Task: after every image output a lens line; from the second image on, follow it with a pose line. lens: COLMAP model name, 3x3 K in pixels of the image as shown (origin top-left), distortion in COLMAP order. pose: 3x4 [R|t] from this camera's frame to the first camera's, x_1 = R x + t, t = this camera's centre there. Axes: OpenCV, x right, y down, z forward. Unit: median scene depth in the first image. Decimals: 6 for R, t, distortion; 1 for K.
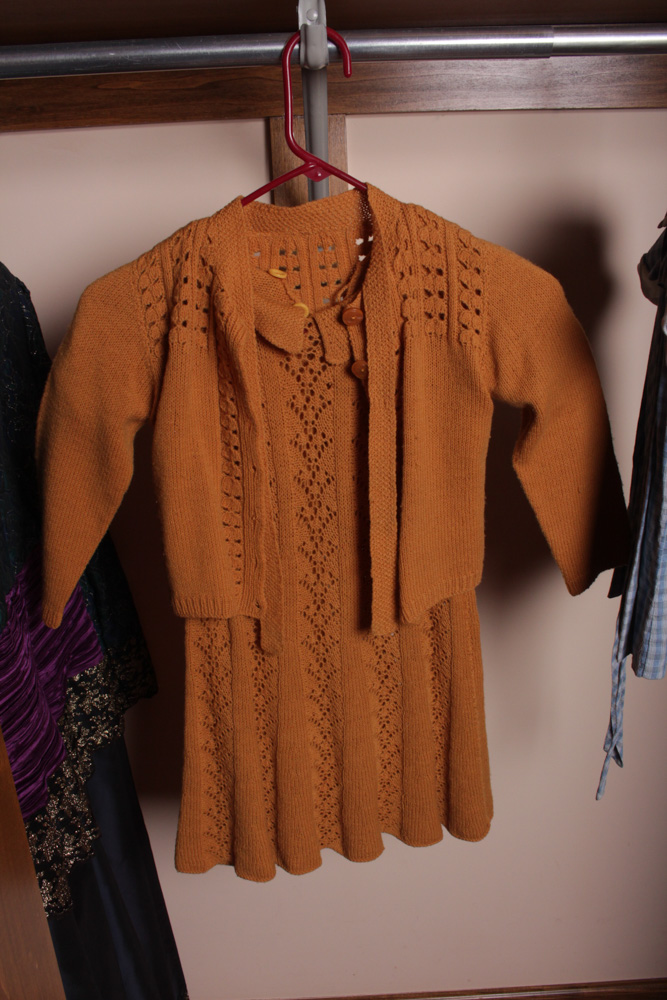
lens RADIAL K [[878.3, 0, 329.2], [0, 878.3, 499.2], [0, 0, 1]] dist [-0.049116, 0.018899]
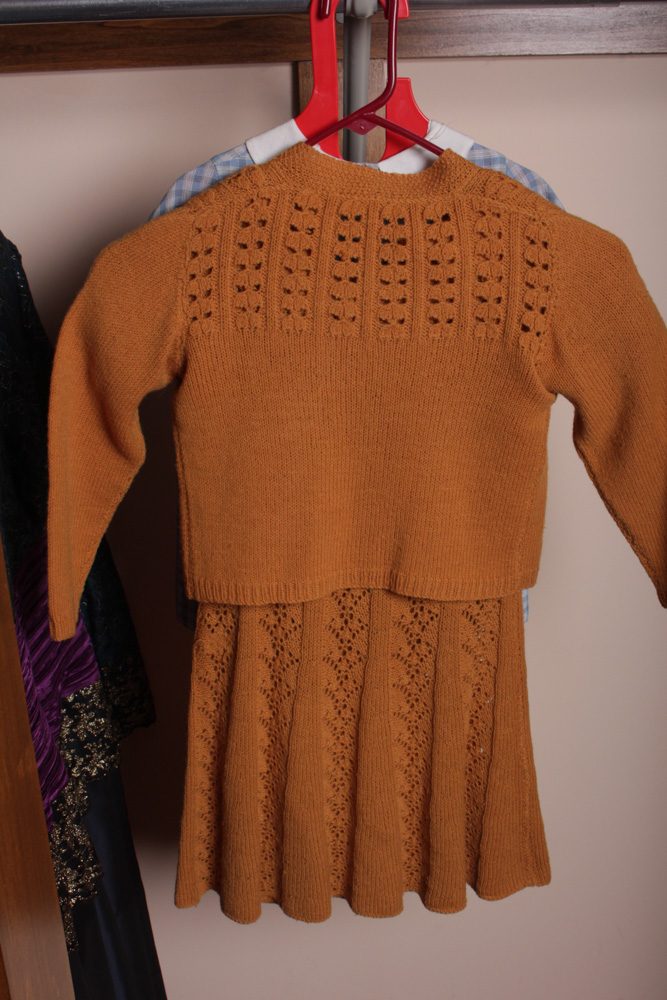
lens RADIAL K [[1114.9, 0, 331.7], [0, 1114.9, 501.2], [0, 0, 1]] dist [0.002917, 0.000000]
pose [[0.999952, 0.005600, 0.008044, -0.041171], [-0.005496, 0.999902, -0.012882, 0.022252], [-0.008116, 0.012837, 0.999885, -0.128091]]
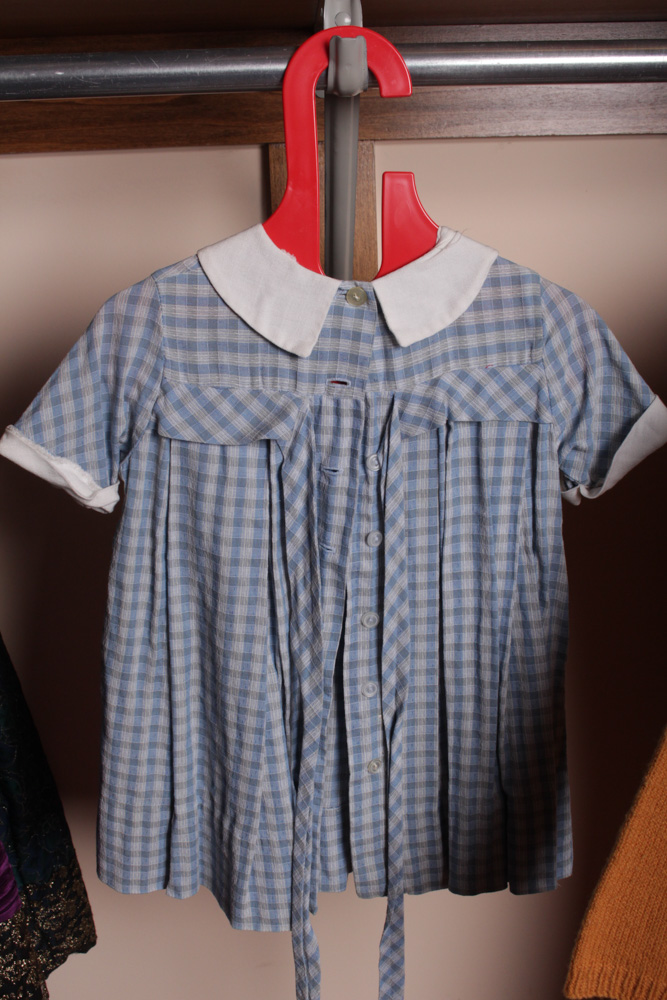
lens RADIAL K [[1176.3, 0, 331.3], [0, 1176.3, 502.0], [0, 0, 1]] dist [-0.010986, 0.000000]
pose [[0.999733, -0.000276, 0.023092, -0.039547], [0.002021, 0.997138, -0.075573, -0.071380], [-0.023005, 0.075600, 0.996873, 0.055754]]
